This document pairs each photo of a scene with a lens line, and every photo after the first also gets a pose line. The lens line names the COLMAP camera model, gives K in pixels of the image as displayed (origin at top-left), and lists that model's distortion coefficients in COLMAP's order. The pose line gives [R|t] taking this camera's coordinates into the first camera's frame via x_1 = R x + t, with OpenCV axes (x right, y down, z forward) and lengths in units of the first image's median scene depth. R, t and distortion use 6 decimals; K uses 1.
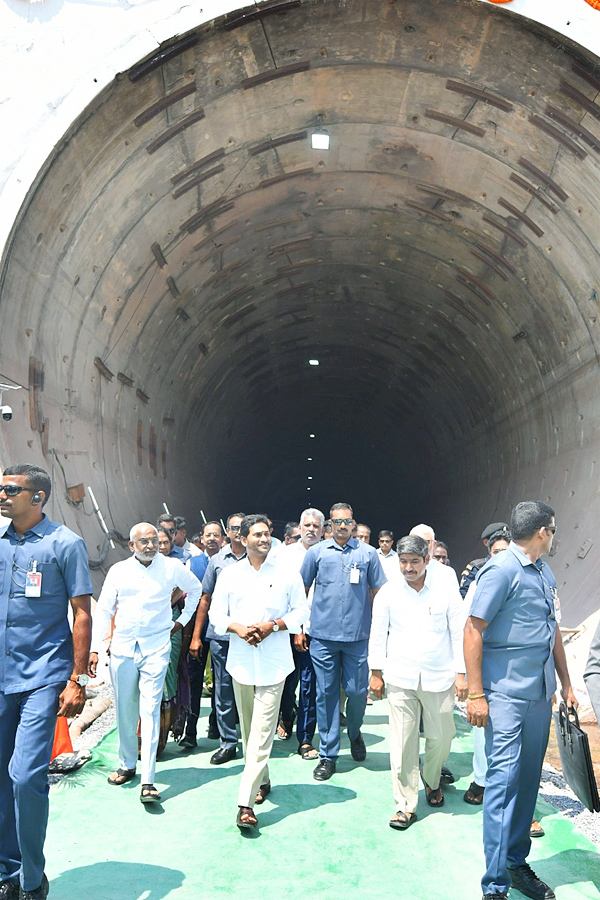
lens RADIAL K [[829.7, 0, 314.9], [0, 829.7, 450.0], [0, 0, 1]] dist [0.036913, -0.000414]
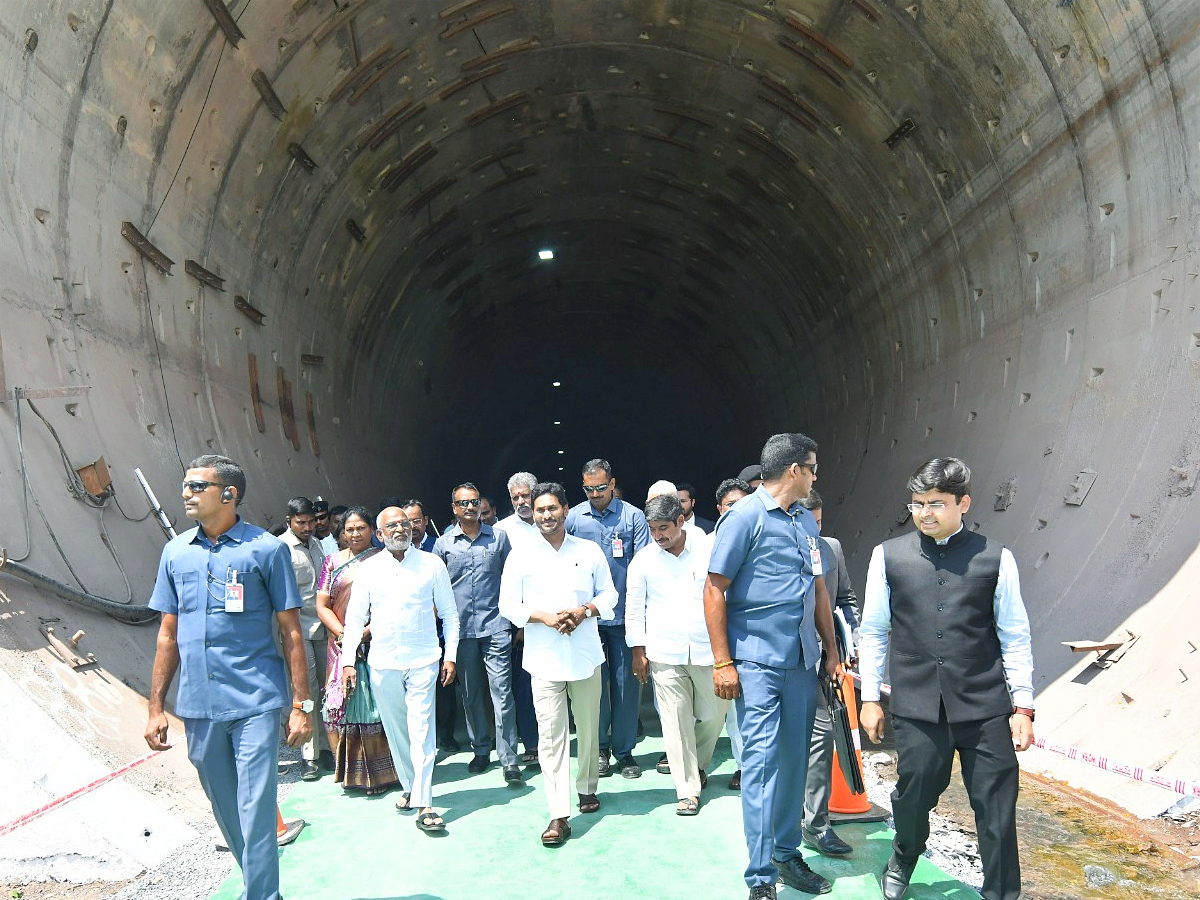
lens RADIAL K [[2244.6, 0, 600.0], [0, 2244.6, 450.0], [0, 0, 1]] dist [0.197417, -1.565212]
pose [[0.994591, -0.102953, 0.013776, 0.000732], [0.101368, 0.990991, 0.087525, -0.081779], [-0.022663, -0.085655, 0.996067, -0.556478]]
